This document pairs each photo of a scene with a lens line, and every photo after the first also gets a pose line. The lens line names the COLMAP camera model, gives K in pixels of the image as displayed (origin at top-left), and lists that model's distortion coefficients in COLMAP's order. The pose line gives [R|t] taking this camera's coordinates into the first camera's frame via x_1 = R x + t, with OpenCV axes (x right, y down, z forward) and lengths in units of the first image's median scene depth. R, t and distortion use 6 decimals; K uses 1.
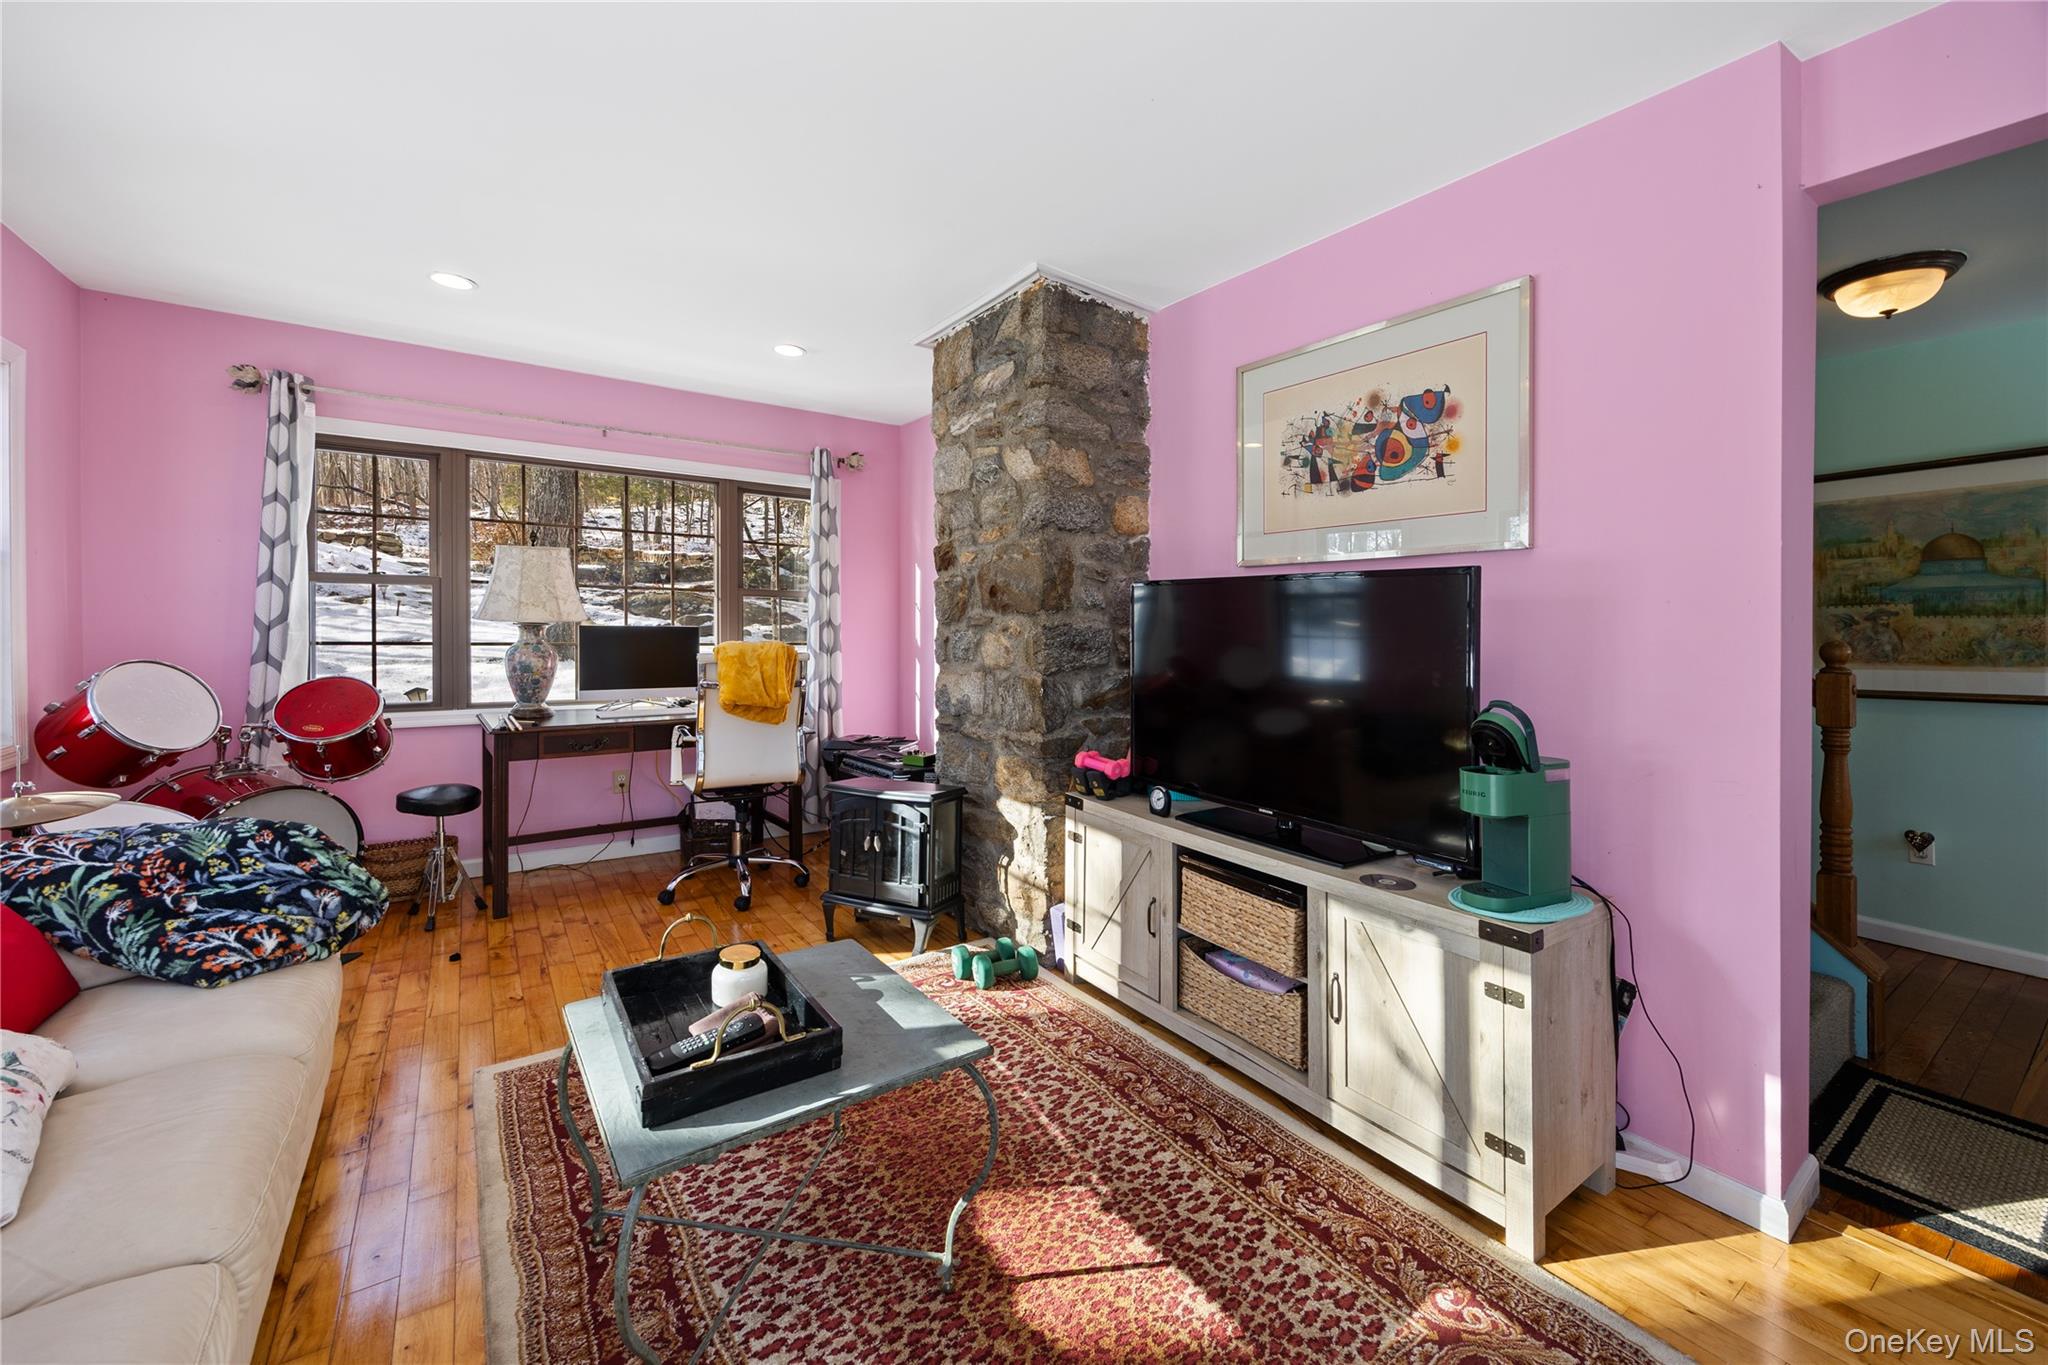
lens RADIAL K [[816.9, 0, 1031.9], [0, 816.9, 681.7], [0, 0, 1]] dist [-0.000392, -0.000044]
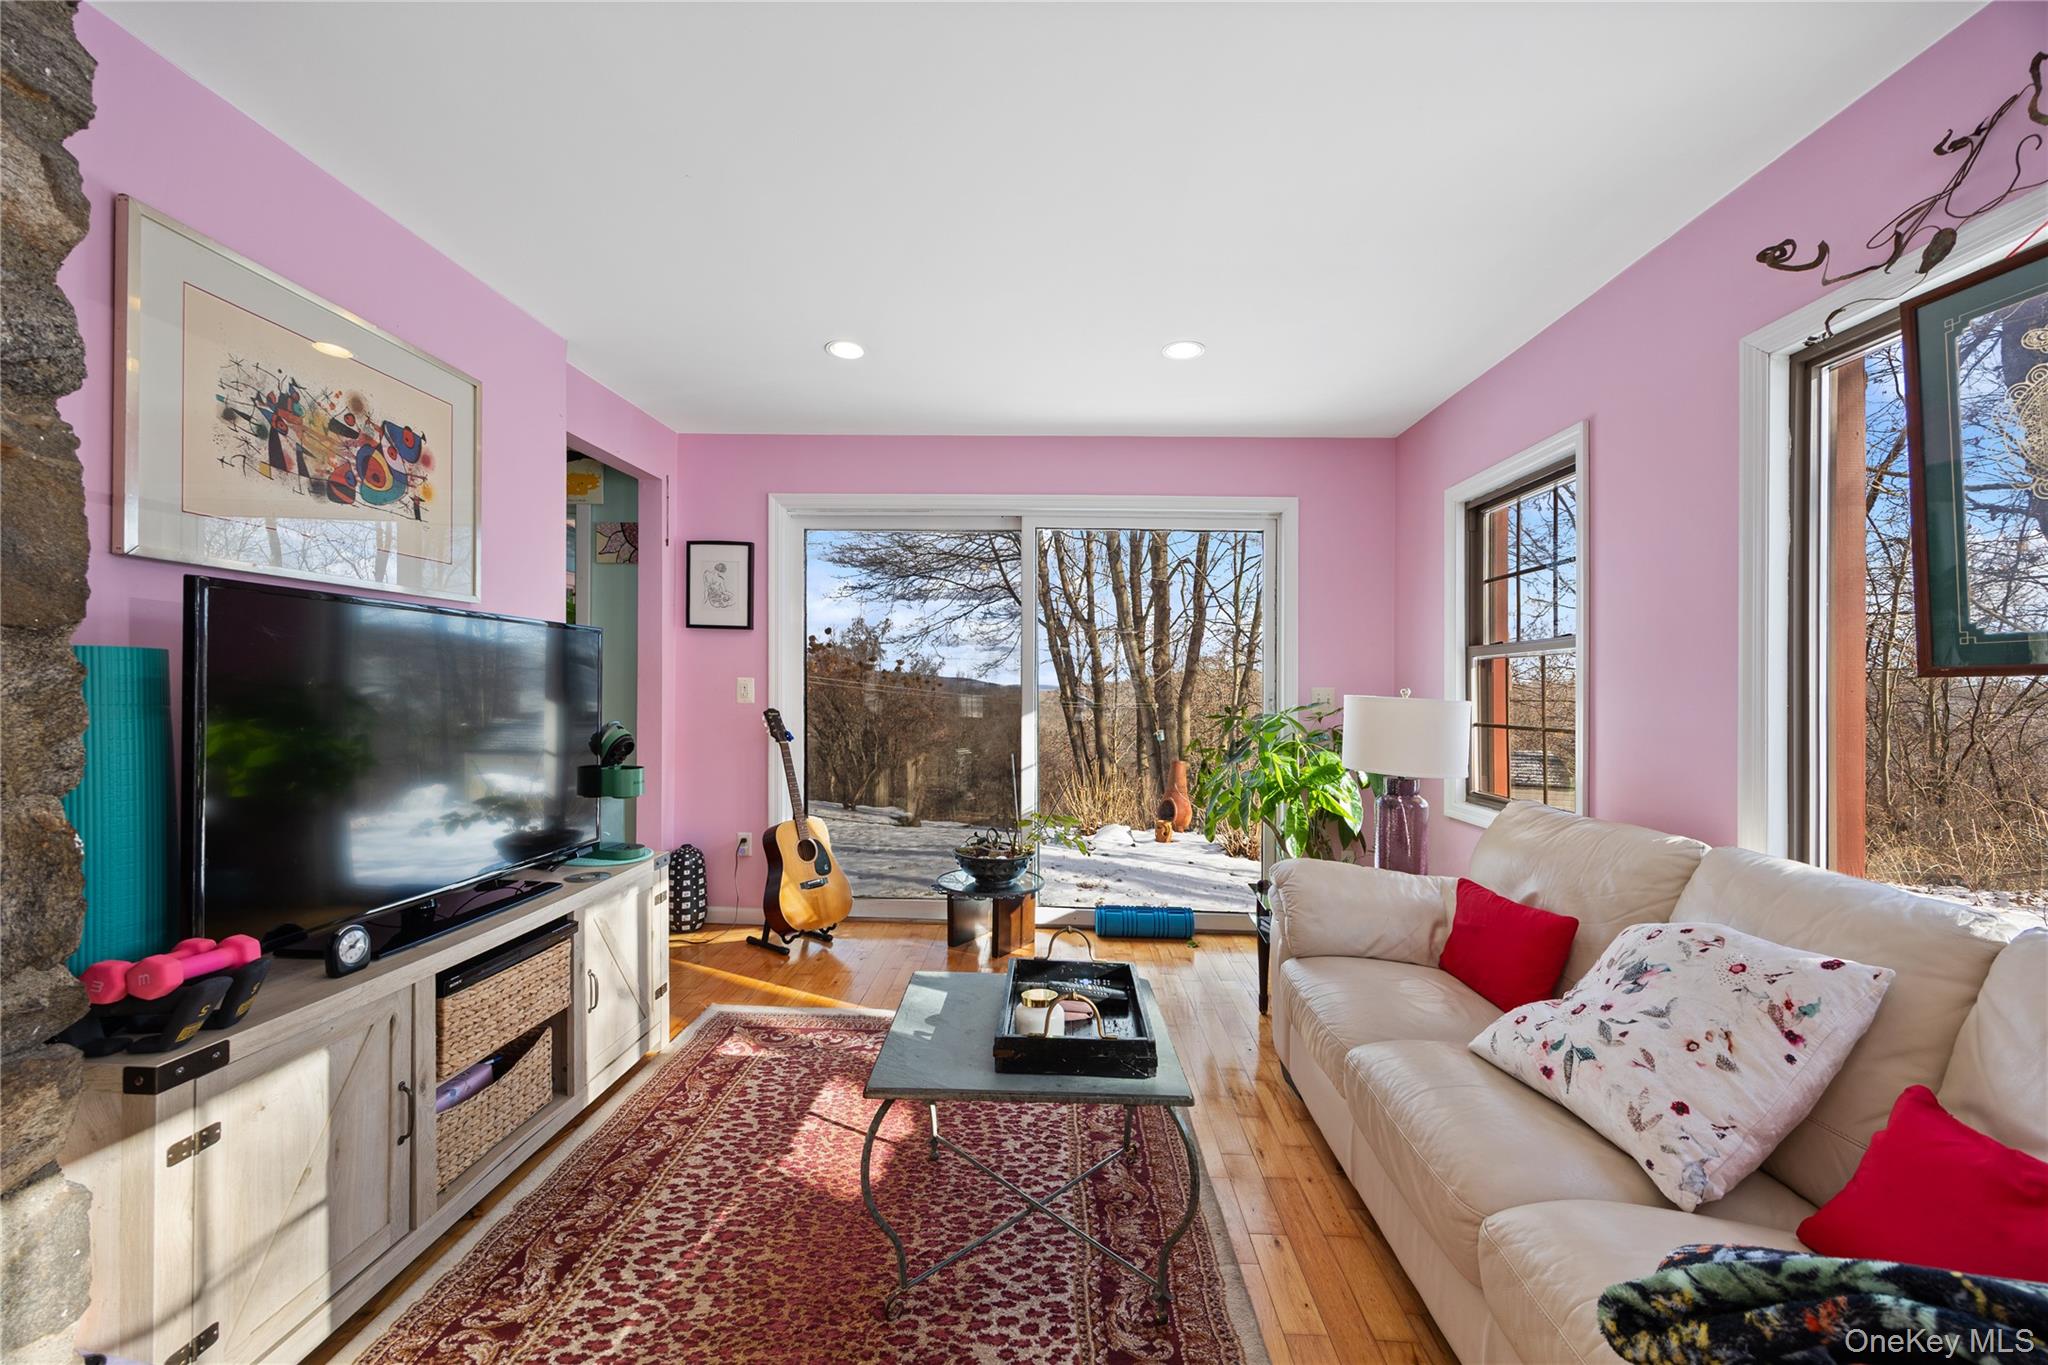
lens RADIAL K [[816.9, 0, 1031.9], [0, 816.9, 681.7], [0, 0, 1]] dist [-0.000392, -0.000044]
pose [[-0.804889, -0.027254, 0.592799, -0.805605], [0.012265, 0.997967, 0.062535, -0.115141], [-0.593299, 0.057605, -0.802919, 1.530175]]
